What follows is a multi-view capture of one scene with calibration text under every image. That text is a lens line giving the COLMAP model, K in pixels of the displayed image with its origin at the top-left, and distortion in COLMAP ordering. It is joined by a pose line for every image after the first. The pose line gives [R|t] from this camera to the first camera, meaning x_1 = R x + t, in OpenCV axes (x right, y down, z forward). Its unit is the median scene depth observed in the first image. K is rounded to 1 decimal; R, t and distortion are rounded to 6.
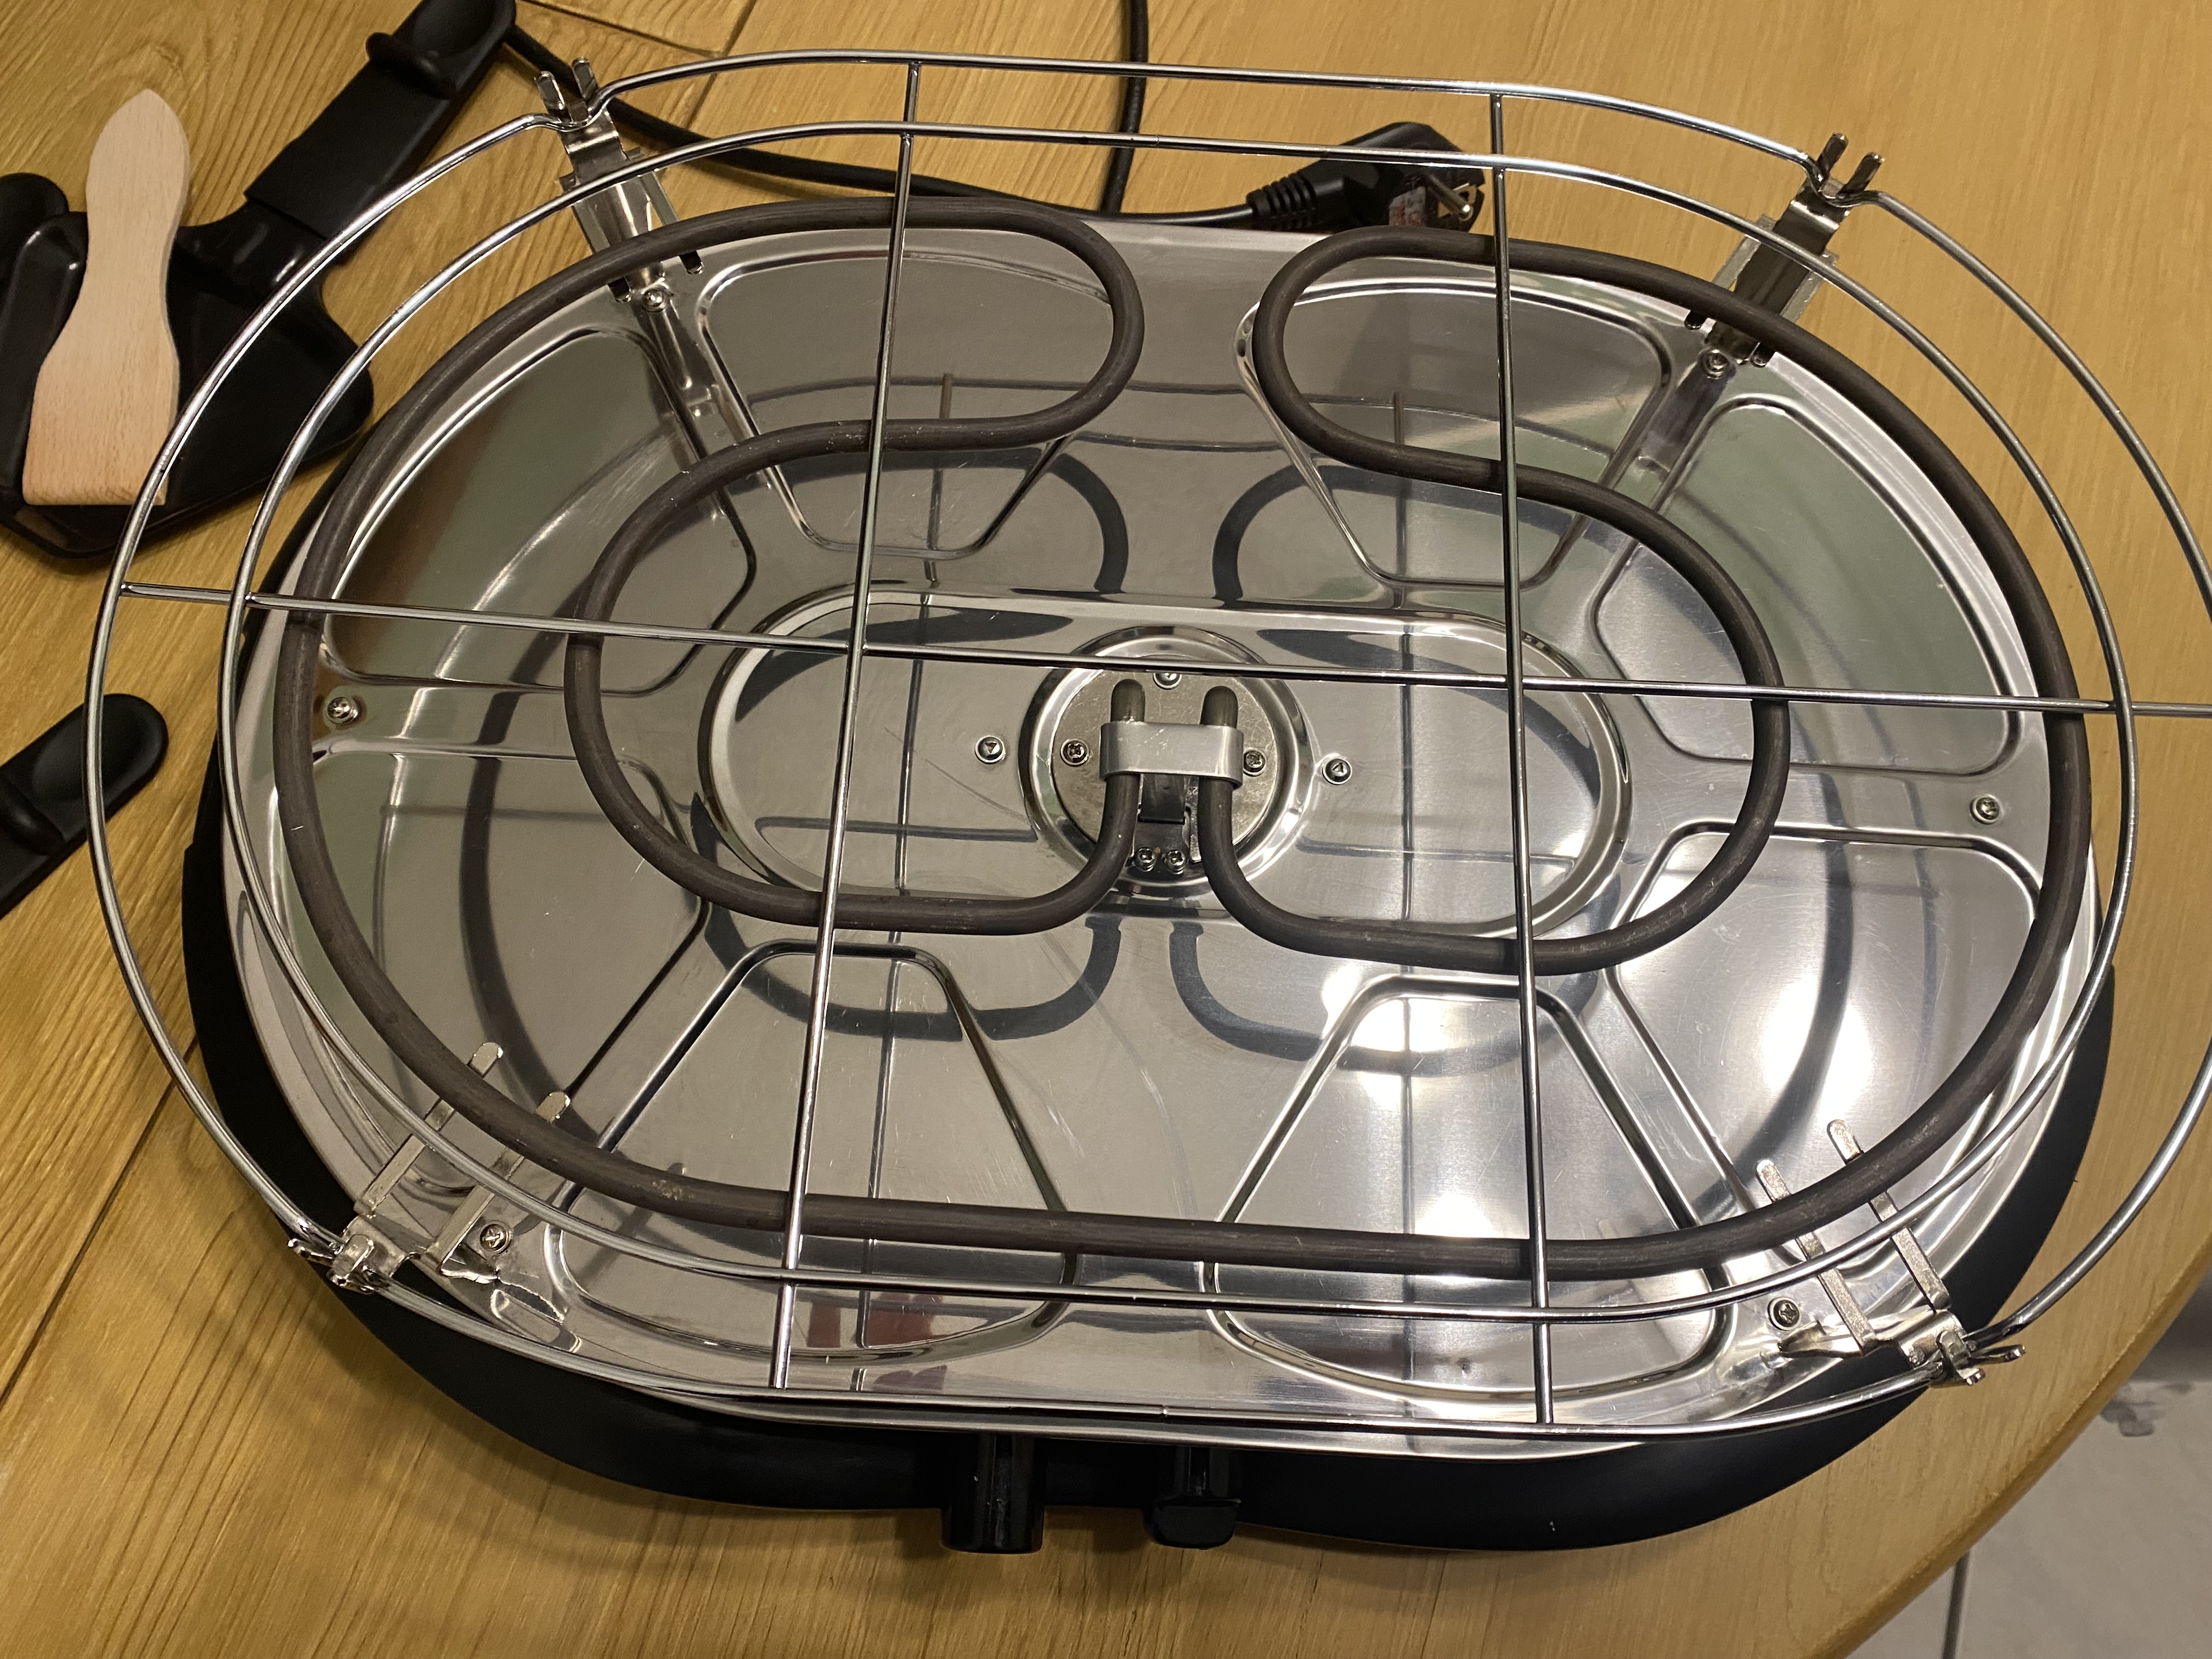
lens RADIAL K [[1672.0, 0, 1121.0], [0, 1672.0, 836.3], [0, 0, 1]] dist [0.033005, -0.015035]
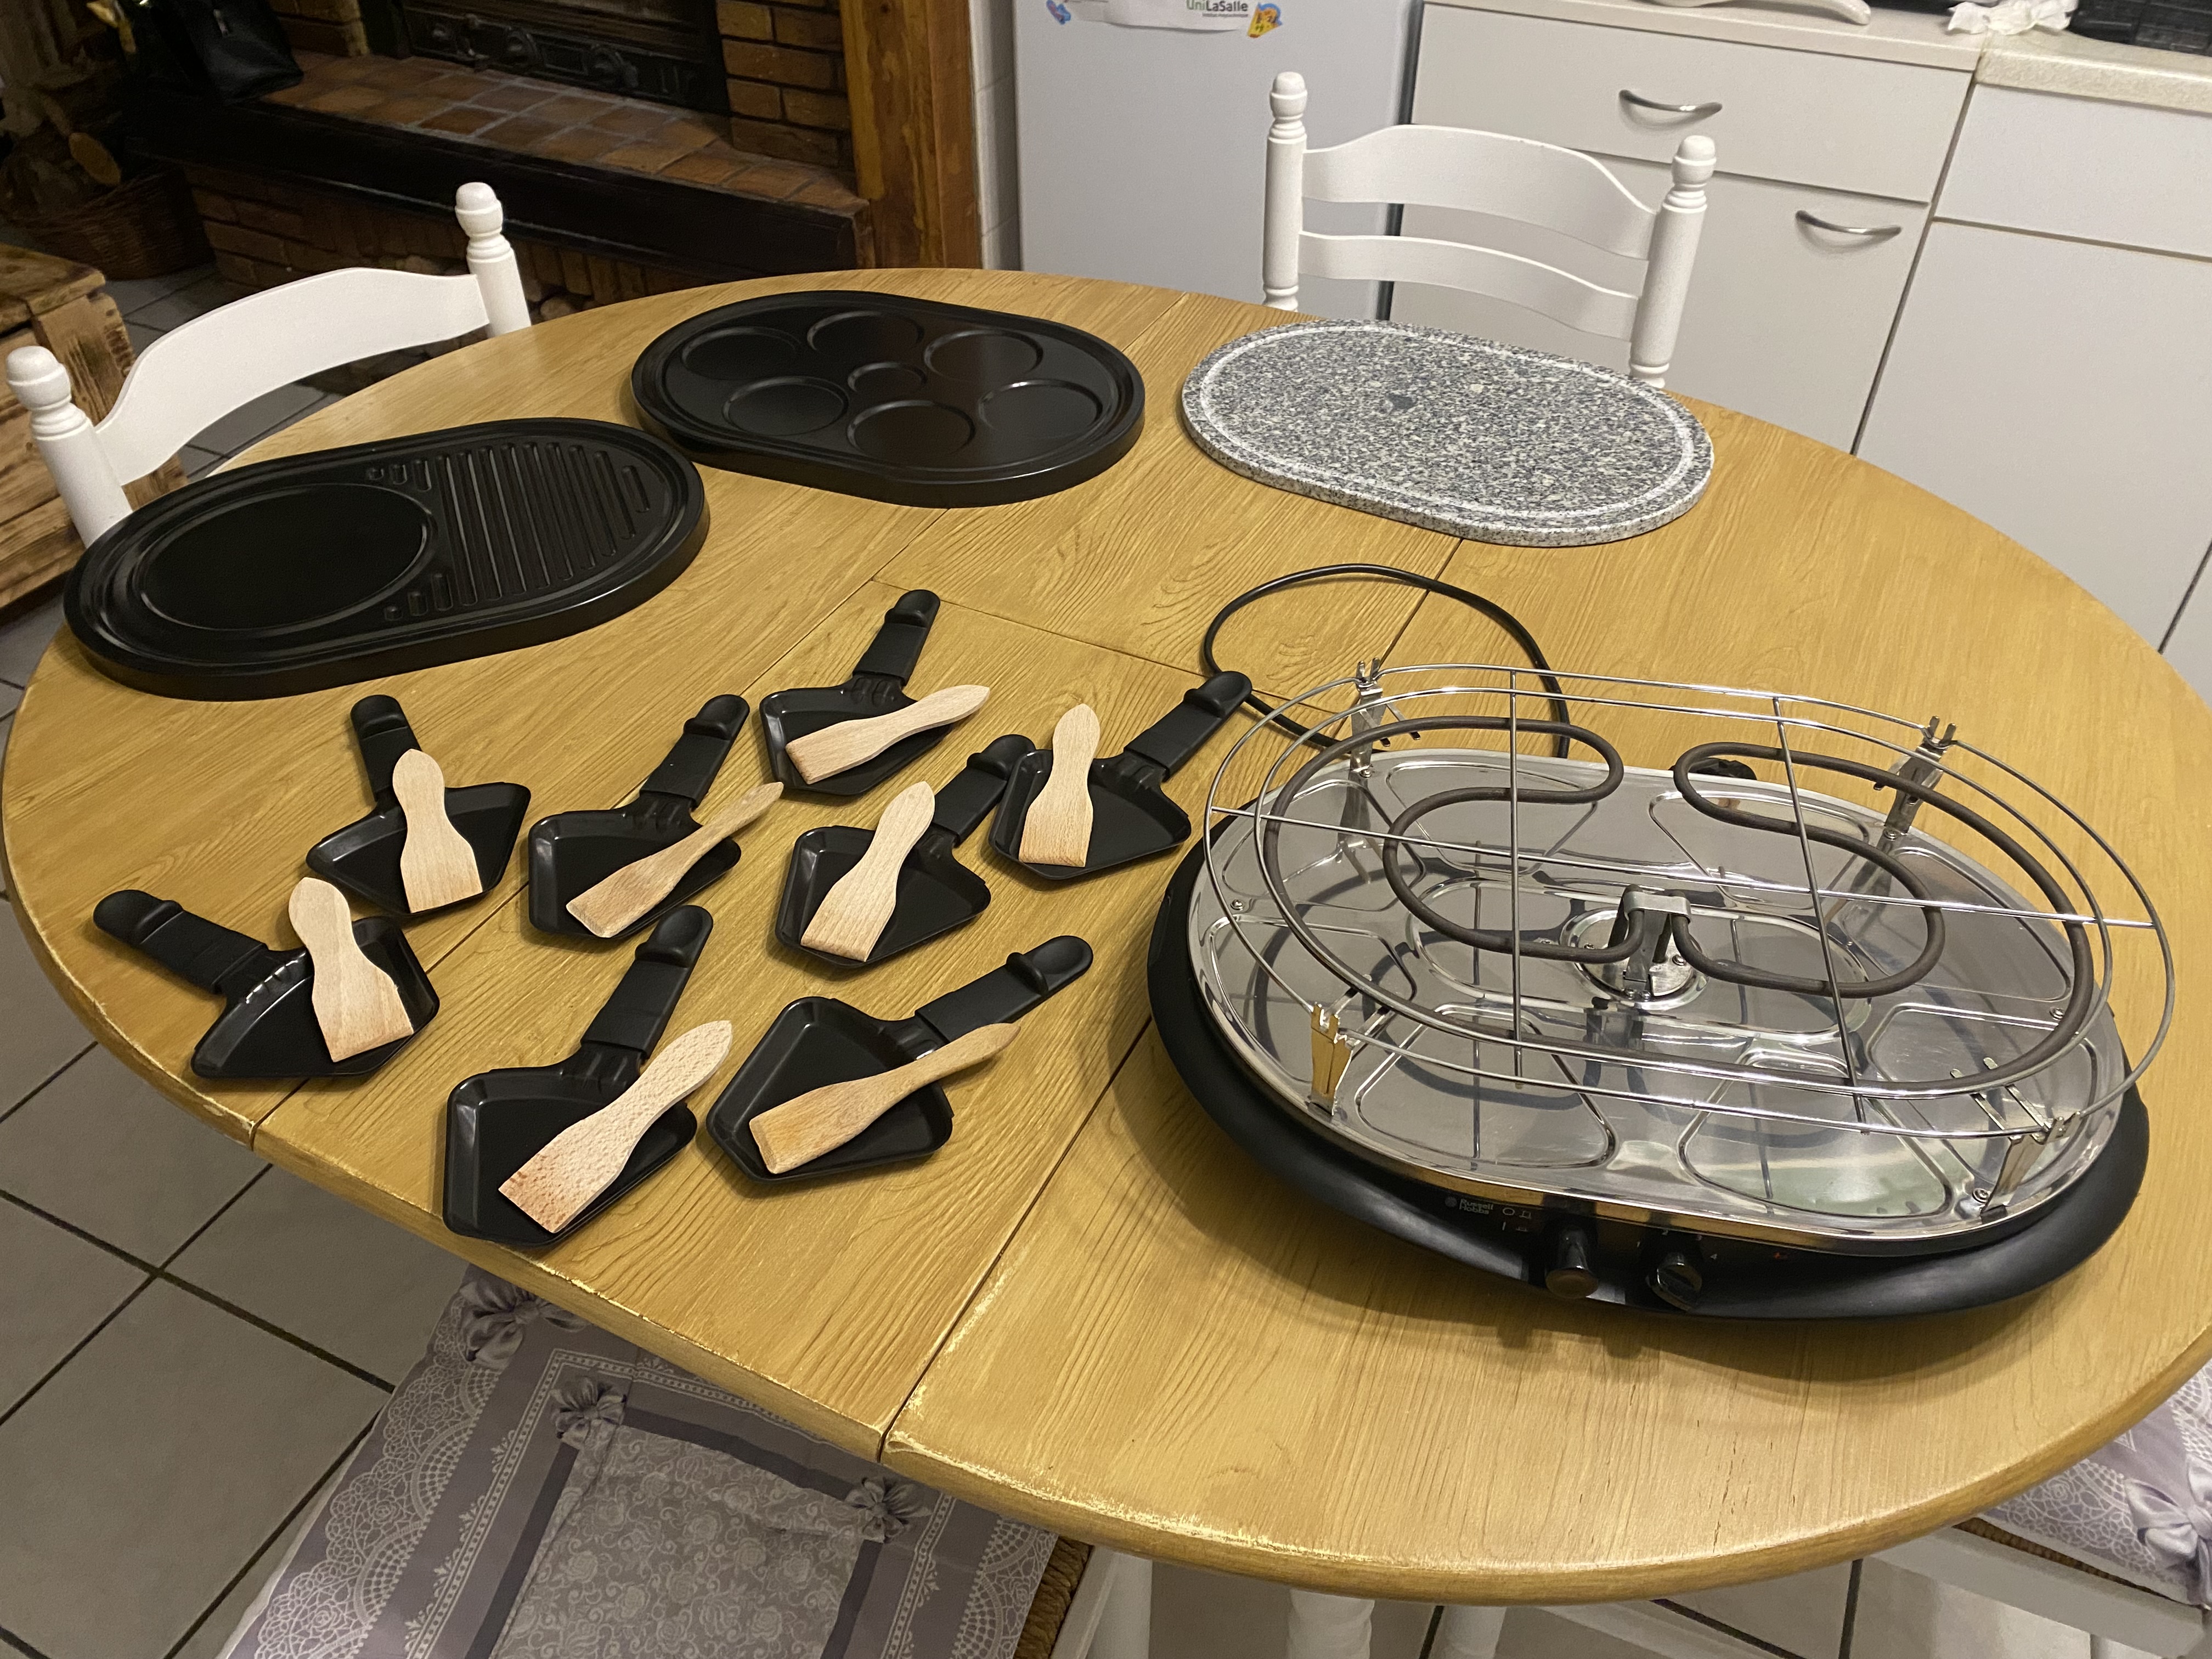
lens RADIAL K [[1672.0, 0, 1100.9], [0, 1672.0, 825.7], [0, 0, 1]] dist [0.033005, -0.015035]
pose [[0.991249, 0.082177, -0.103305, -0.418988], [-0.123041, 0.858634, -0.497602, 0.903453], [0.047810, 0.505958, 0.861232, -0.885124]]
